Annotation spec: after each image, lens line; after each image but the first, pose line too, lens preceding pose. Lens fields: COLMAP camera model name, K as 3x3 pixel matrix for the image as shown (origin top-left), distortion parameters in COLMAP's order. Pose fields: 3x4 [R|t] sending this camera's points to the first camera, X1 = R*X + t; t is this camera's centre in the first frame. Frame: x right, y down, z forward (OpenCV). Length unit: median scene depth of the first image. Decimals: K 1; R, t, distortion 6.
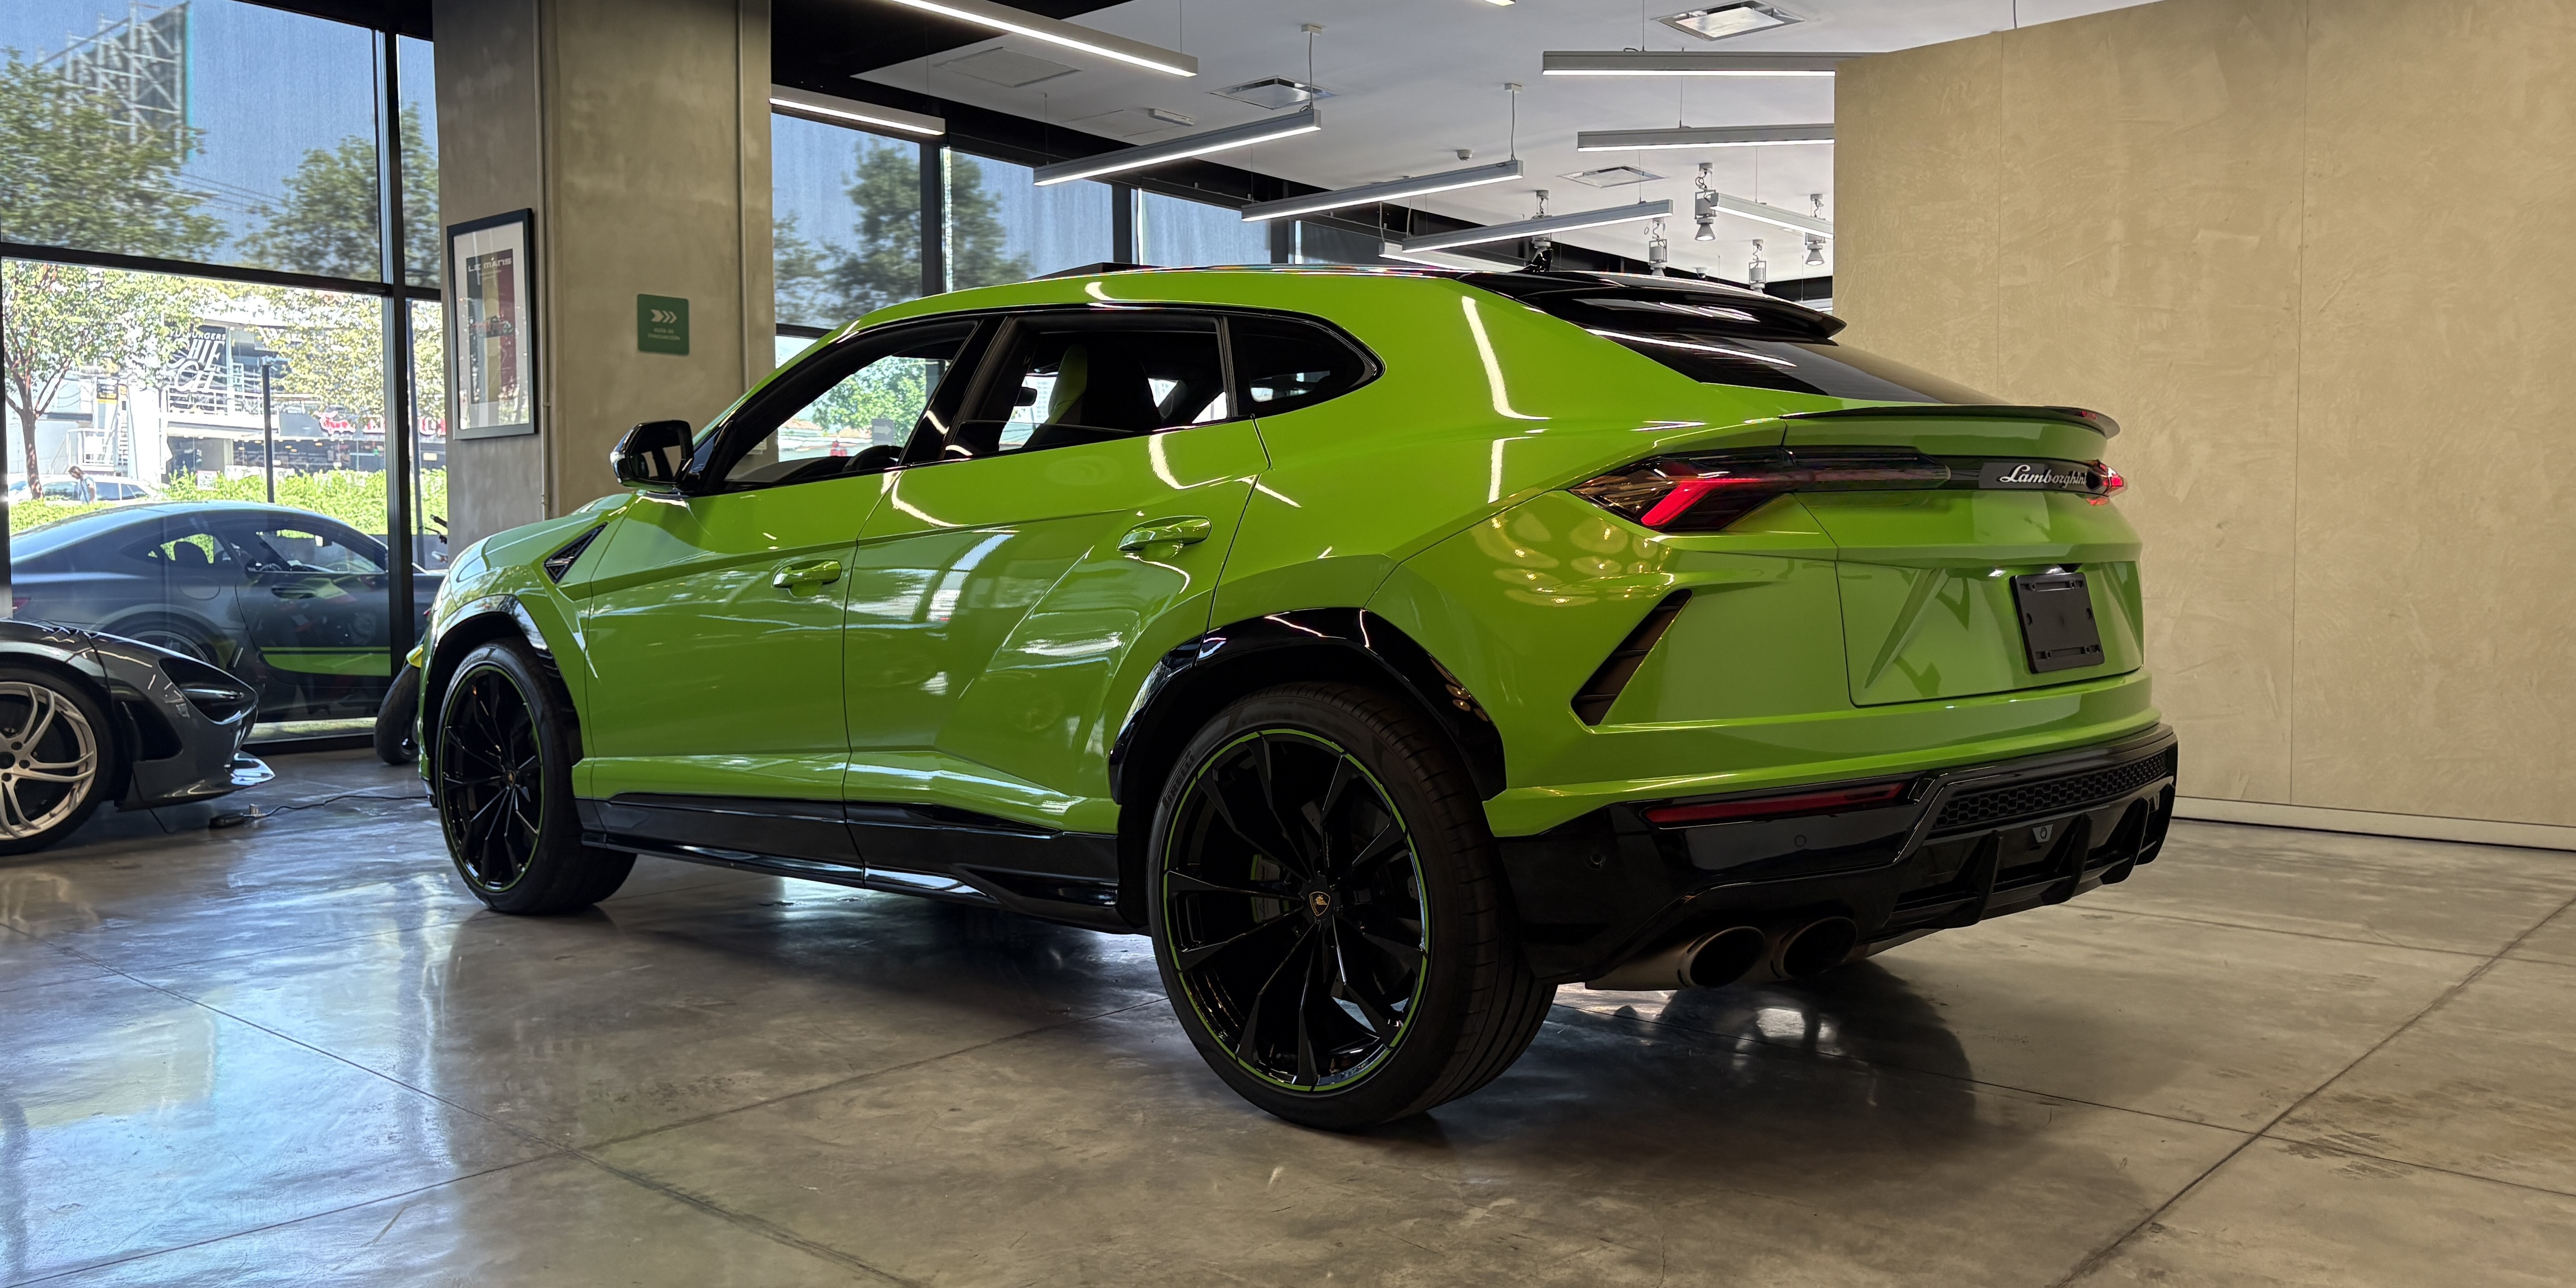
lens RADIAL K [[1939.0, 0, 1269.9], [0, 1939.0, 637.8], [0, 0, 1]] dist [0.056895, -0.075900]
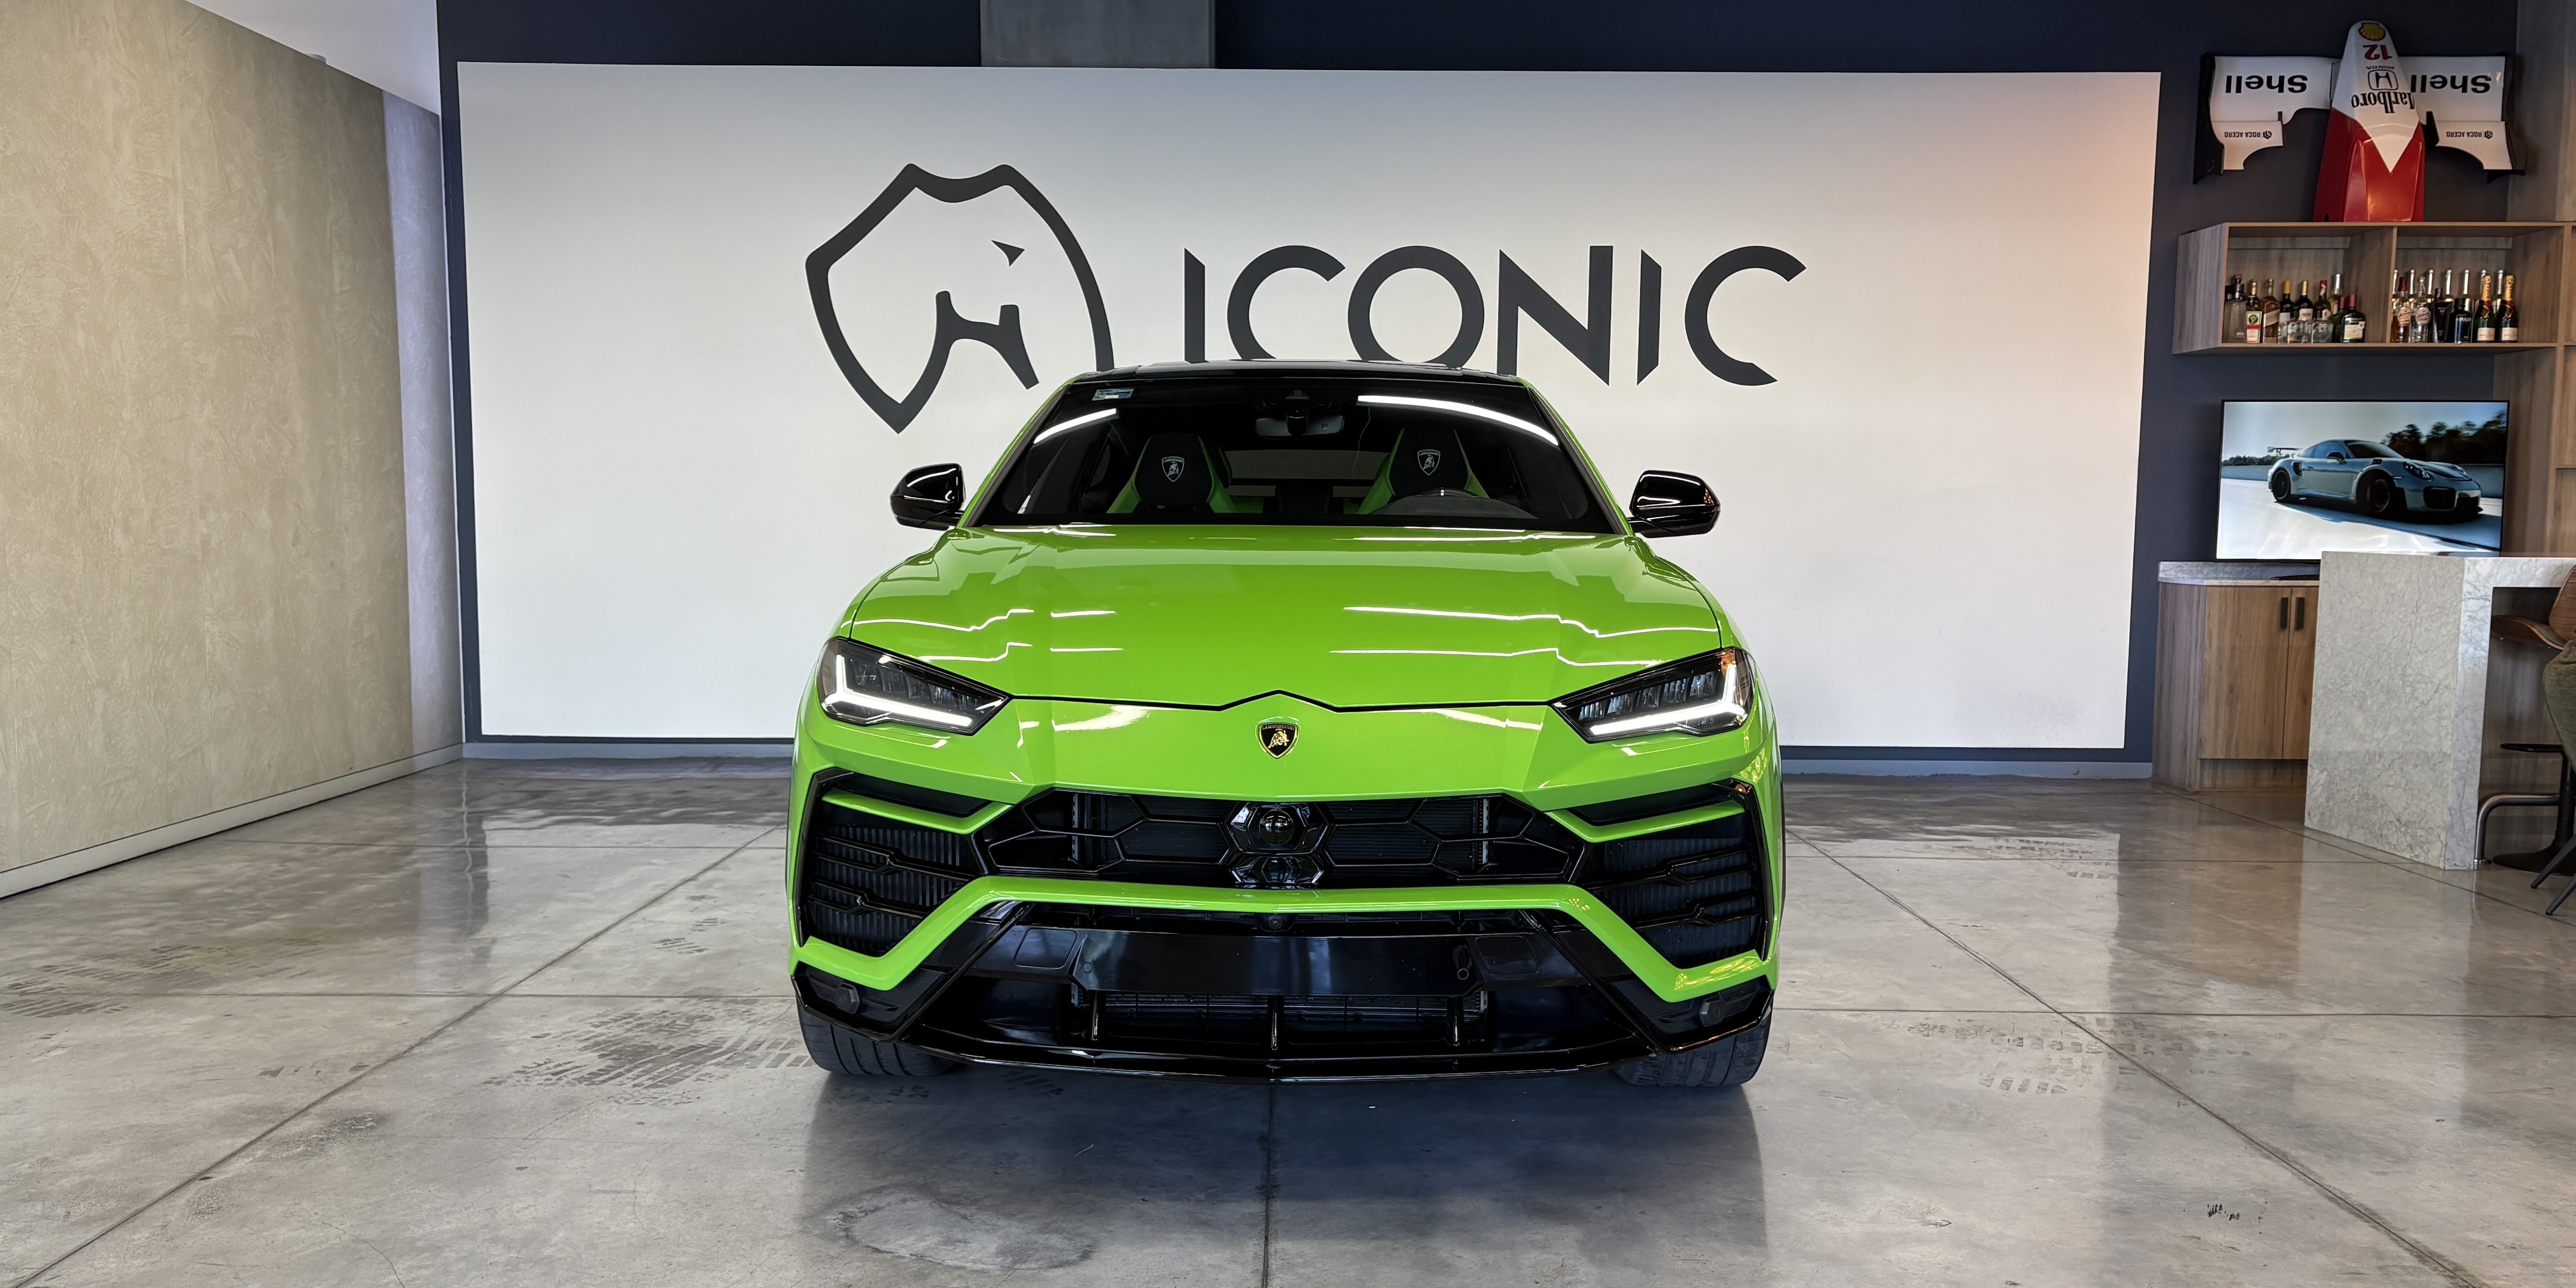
lens RADIAL K [[1944.8, 0, 1282.3], [0, 1944.8, 694.7], [0, 0, 1]] dist [0.049170, -0.062188]
pose [[-0.671937, -0.069500, 0.737340, -0.941167], [0.030000, 0.992216, 0.120862, -0.150910], [-0.740001, 0.103332, -0.664621, 2.169519]]
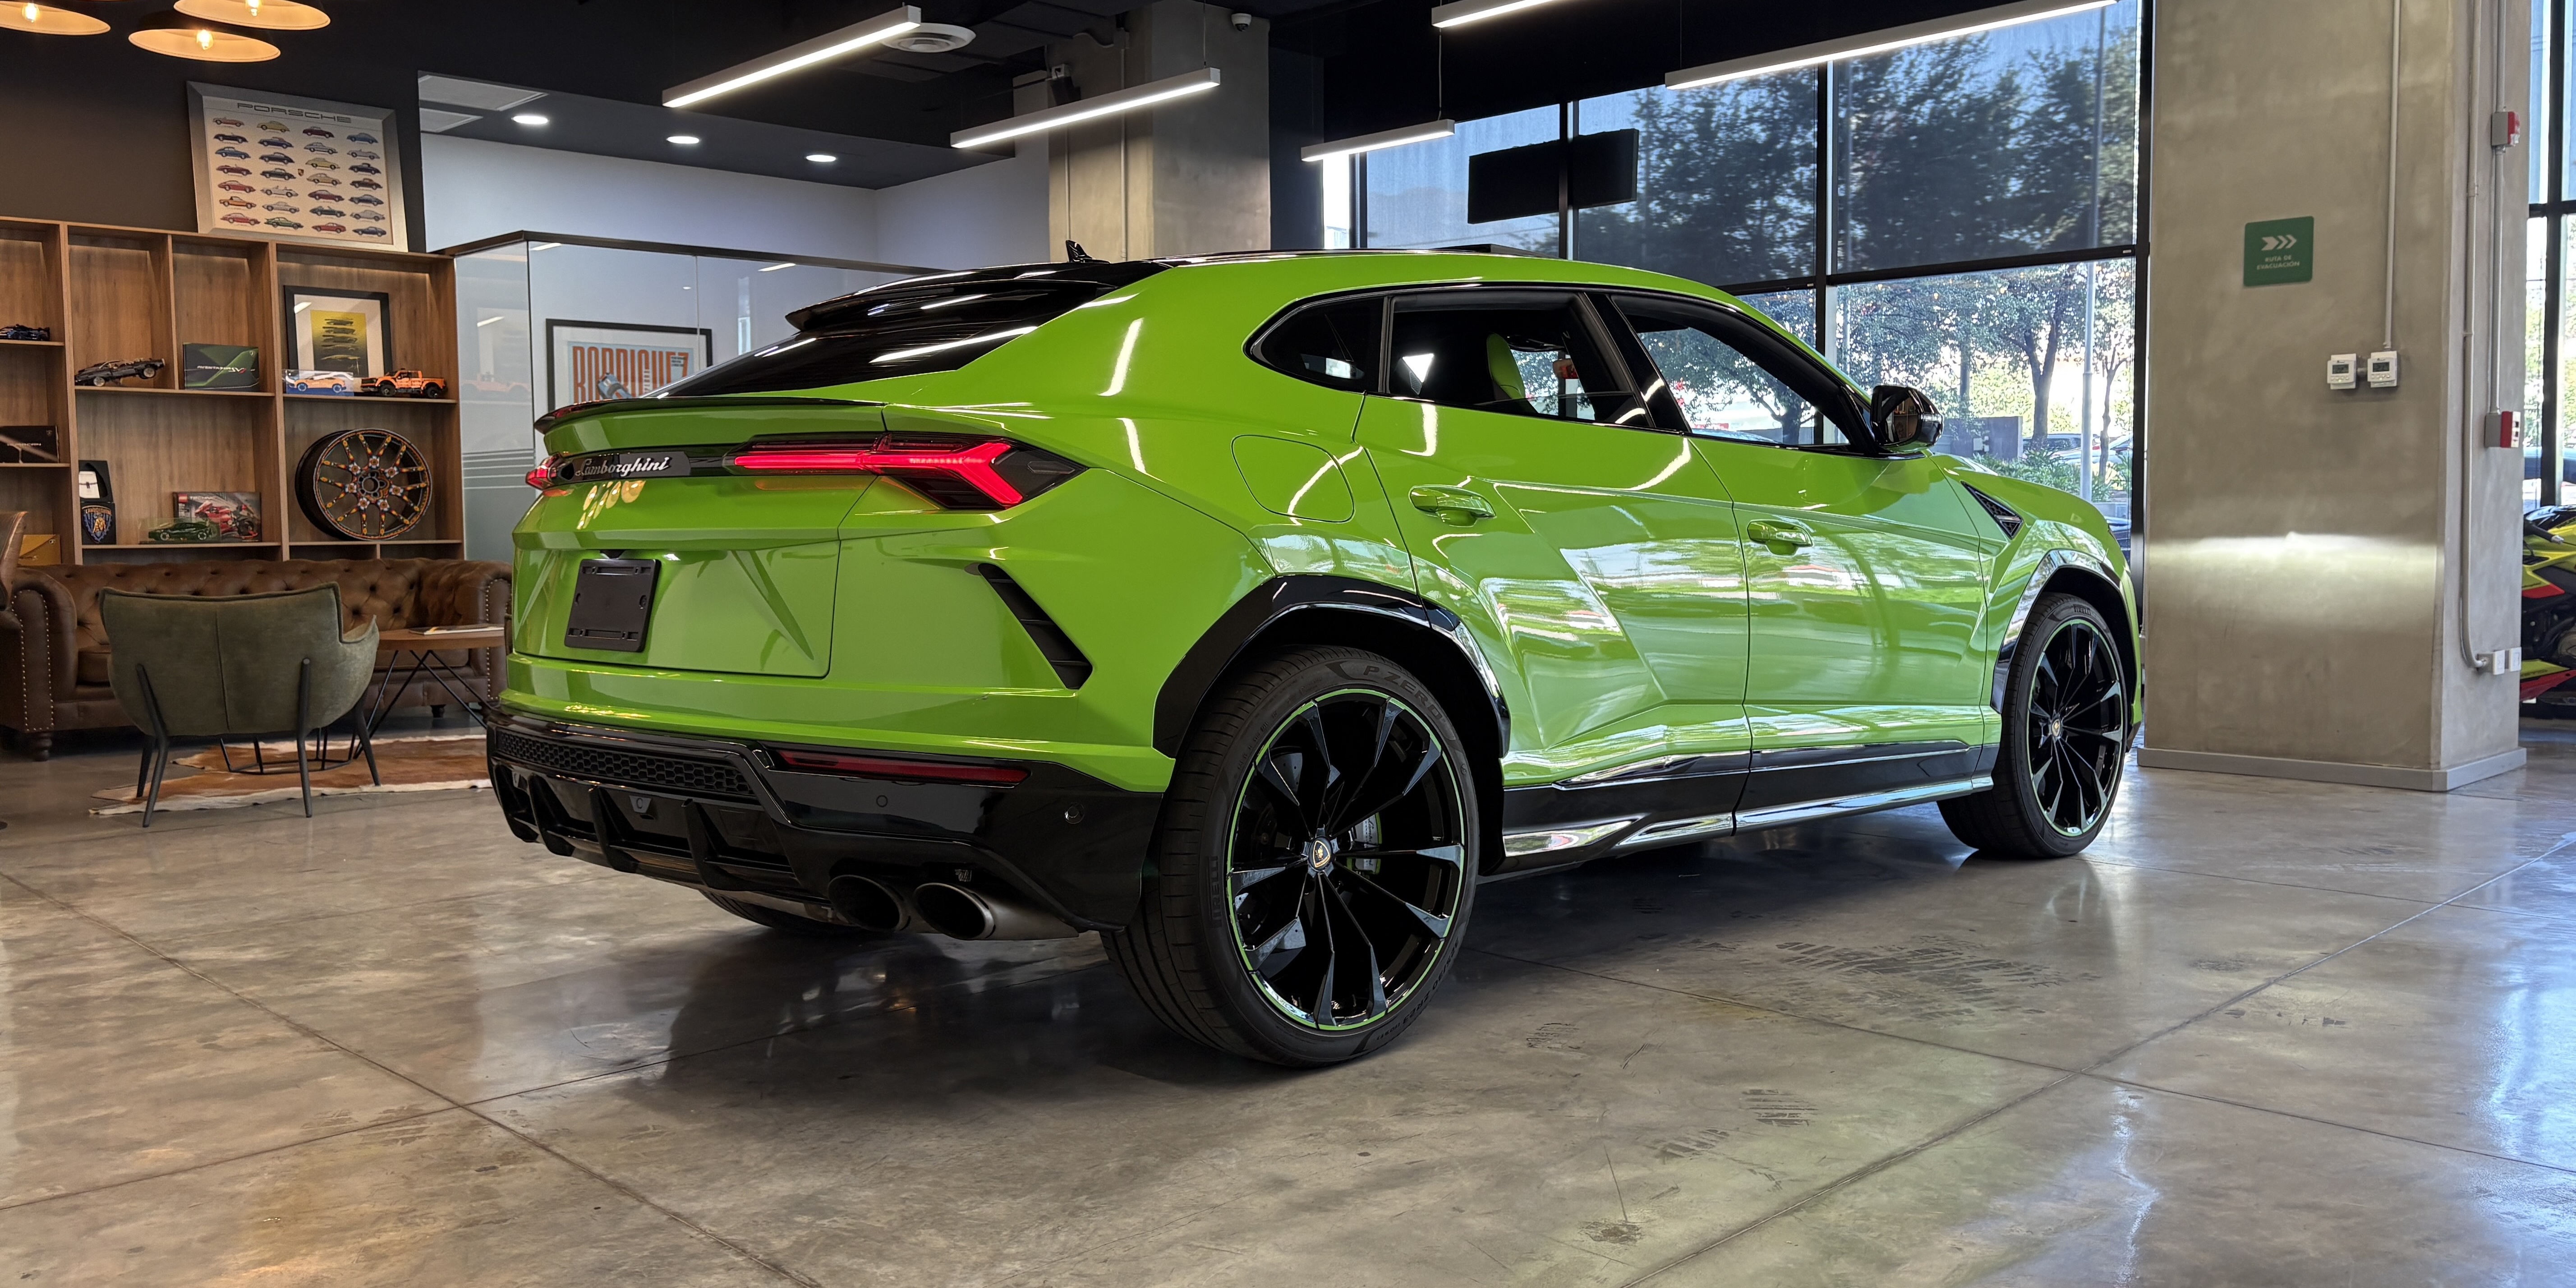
lens RADIAL K [[1932.3, 0, 1288.0], [0, 1932.3, 644.0], [0, 0, 1]] dist [0.024129, -0.010440]
pose [[-0.048235, 0.071760, -0.996255, 1.356054], [-0.034718, 0.996693, 0.073472, -0.072570], [0.998232, 0.038132, -0.045584, 1.343562]]
